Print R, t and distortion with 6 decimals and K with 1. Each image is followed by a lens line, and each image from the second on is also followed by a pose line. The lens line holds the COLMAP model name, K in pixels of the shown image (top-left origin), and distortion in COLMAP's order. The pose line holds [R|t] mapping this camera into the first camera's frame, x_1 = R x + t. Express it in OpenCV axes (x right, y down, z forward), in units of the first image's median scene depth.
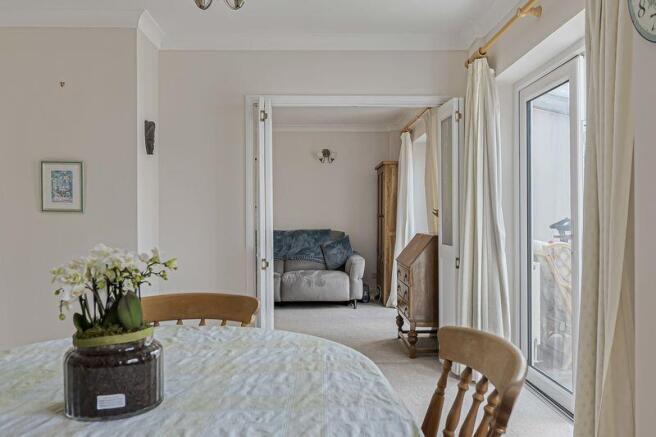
lens RADIAL K [[545.9, 0, 327.9], [0, 545.9, 218.0], [0, 0, 1]] dist [-0.013931, -0.003983]
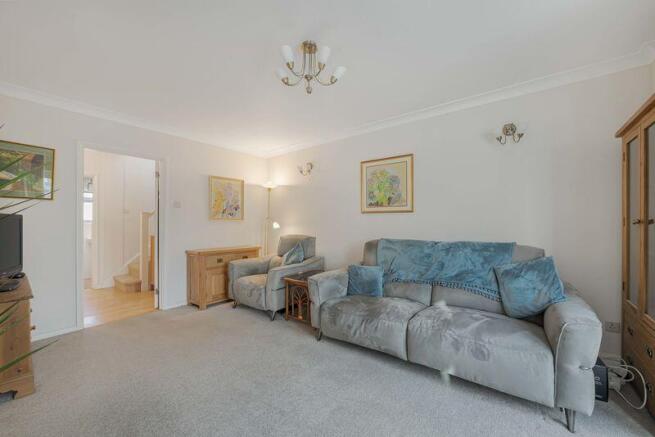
lens RADIAL K [[261.3, 0, 324.9], [0, 261.3, 219.6], [0, 0, 1]] dist [-0.006304, -0.000654]
pose [[0.770775, -0.005383, -0.637085, 0.030344], [-0.001526, 0.999946, -0.010295, -0.003083], [0.637106, 0.008907, 0.770725, 0.710939]]
